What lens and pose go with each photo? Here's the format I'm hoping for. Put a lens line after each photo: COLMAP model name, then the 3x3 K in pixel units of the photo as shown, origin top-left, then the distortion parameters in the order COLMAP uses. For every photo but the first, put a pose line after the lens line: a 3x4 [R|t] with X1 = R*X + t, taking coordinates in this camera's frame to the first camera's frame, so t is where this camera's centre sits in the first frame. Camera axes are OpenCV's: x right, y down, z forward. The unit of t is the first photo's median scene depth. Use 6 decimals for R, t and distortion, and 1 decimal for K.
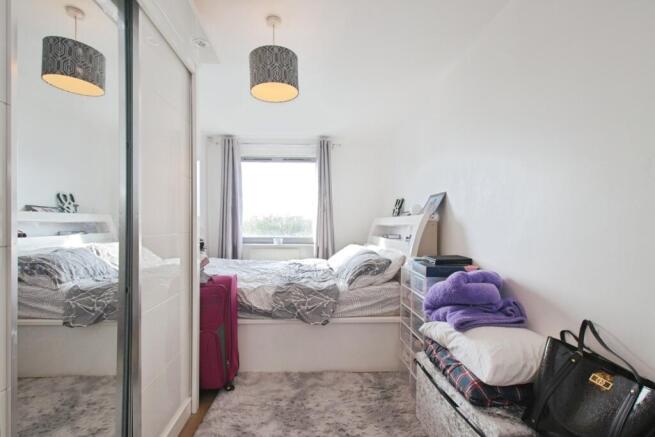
lens RADIAL K [[299.2, 0, 327.1], [0, 299.2, 233.8], [0, 0, 1]] dist [0.001429, -0.000141]
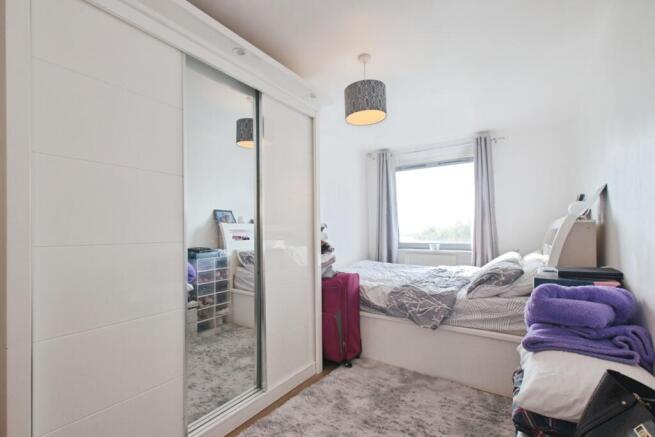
lens RADIAL K [[301.8, 0, 317.3], [0, 301.8, 240.5], [0, 0, 1]] dist [-0.000812, 0.000075]
pose [[0.787443, 0.007521, -0.616342, 0.299515], [-0.006845, 0.999971, 0.003457, 0.005006], [0.616350, 0.001496, 0.787471, -0.038380]]
